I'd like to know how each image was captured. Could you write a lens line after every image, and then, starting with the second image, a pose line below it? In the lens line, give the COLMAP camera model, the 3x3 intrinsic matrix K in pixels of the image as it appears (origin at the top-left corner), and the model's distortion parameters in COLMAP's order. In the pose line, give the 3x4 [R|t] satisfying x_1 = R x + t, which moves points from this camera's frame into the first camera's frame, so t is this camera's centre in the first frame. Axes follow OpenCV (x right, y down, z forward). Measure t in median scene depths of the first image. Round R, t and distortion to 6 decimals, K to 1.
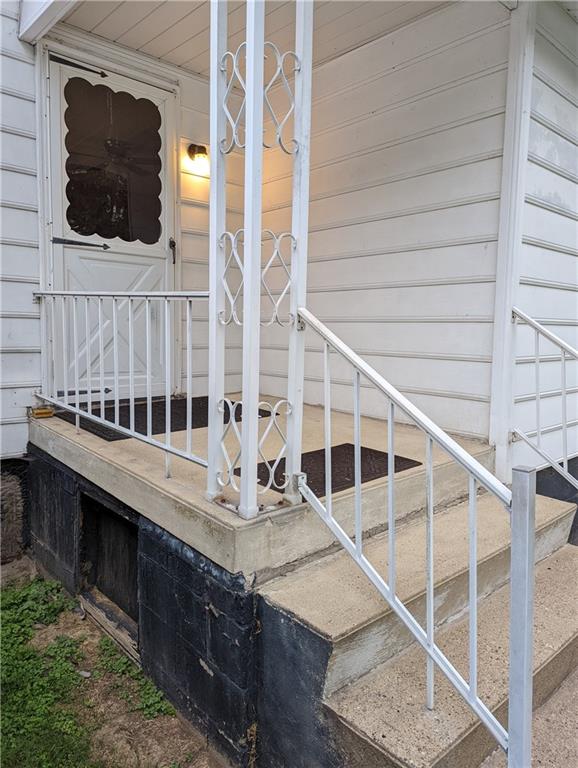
lens RADIAL K [[546.7, 0, 289.0], [0, 546.7, 384.0], [0, 0, 1]] dist [0.072969, -0.063677]
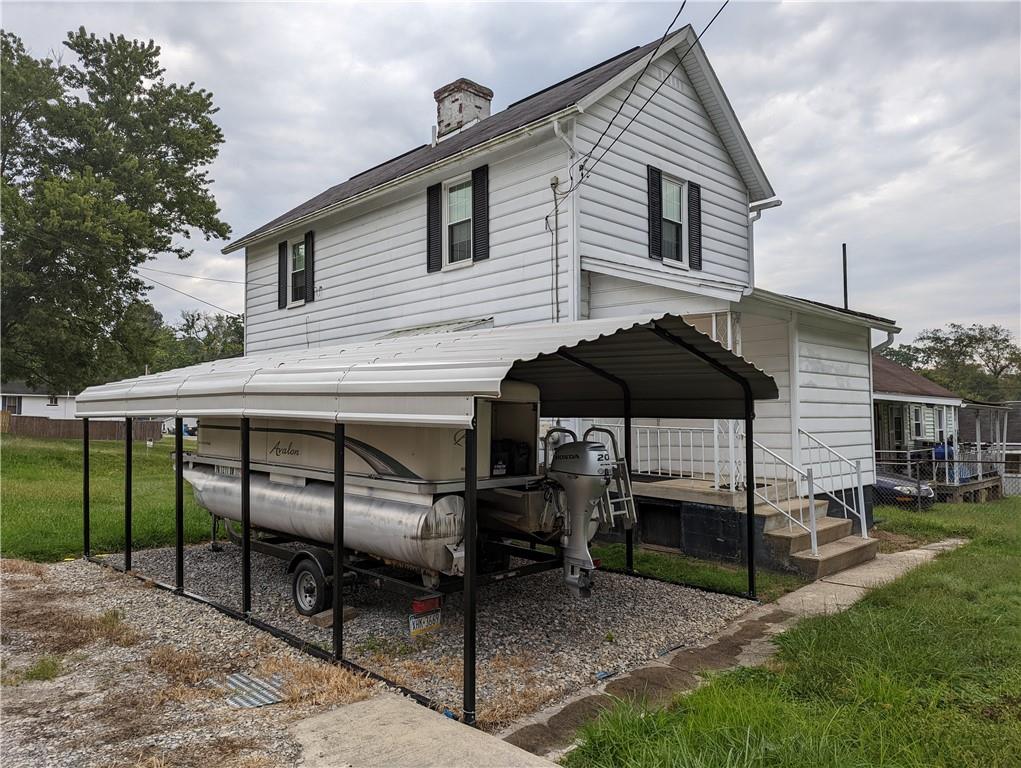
lens RADIAL K [[726.8, 0, 510.5], [0, 726.8, 384.0], [0, 0, 1]] dist [0.072969, -0.063677]
pose [[0.999159, -0.019830, 0.035893, -1.056569], [0.025125, 0.987802, -0.153674, 0.152214], [-0.032408, 0.154446, 0.987470, -2.369202]]
